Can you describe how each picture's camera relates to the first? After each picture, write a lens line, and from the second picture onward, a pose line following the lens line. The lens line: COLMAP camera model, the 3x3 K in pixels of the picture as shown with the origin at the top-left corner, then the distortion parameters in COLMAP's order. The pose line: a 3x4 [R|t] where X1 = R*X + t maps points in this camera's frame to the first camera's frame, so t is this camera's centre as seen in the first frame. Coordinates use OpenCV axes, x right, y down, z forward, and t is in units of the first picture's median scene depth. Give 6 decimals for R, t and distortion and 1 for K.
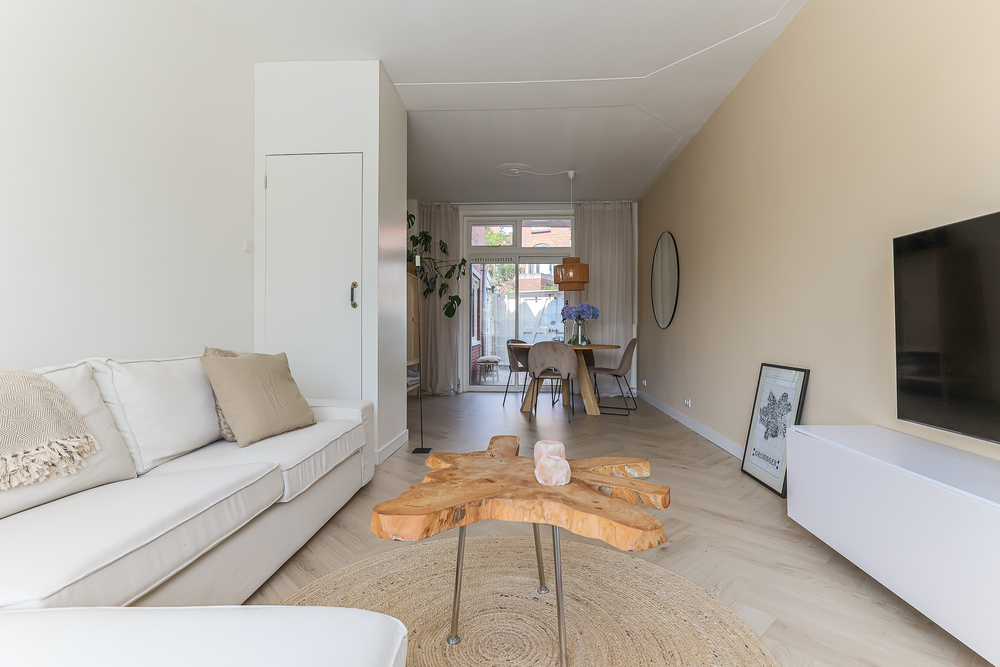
lens RADIAL K [[469.6, 0, 500.0], [0, 469.6, 333.5], [0, 0, 1]] dist [-0.000237, -0.000010]
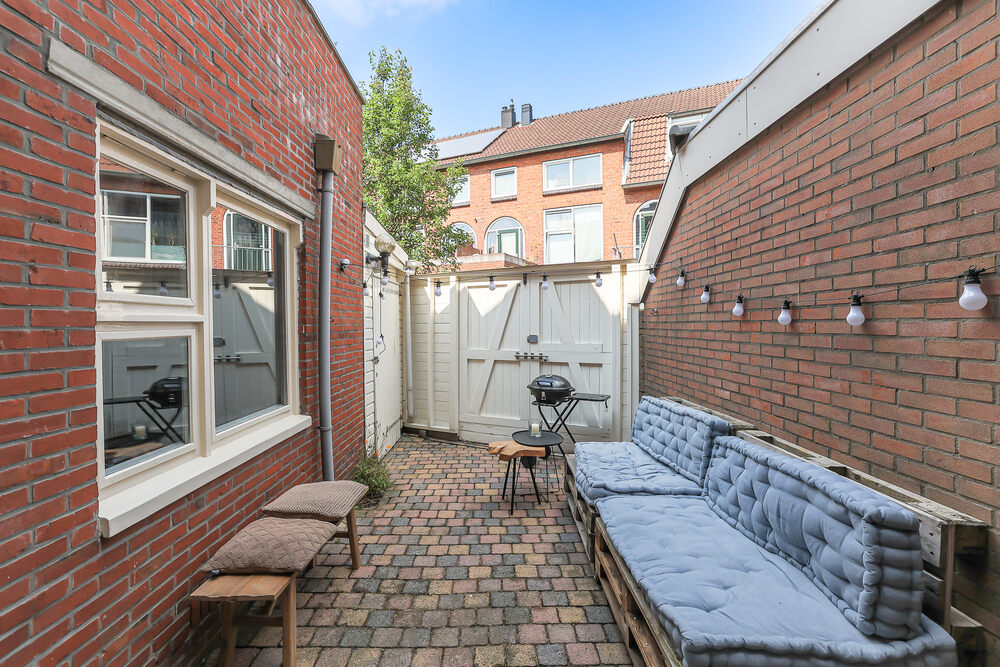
lens RADIAL K [[452.3, 0, 500.0], [0, 452.3, 333.5], [0, 0, 1]] dist [-0.024495, 0.000558]
pose [[0.997171, -0.013405, 0.073961, 0.103170], [0.012422, 0.999829, 0.013729, -0.067225], [-0.074132, -0.012772, 0.997167, 1.155150]]
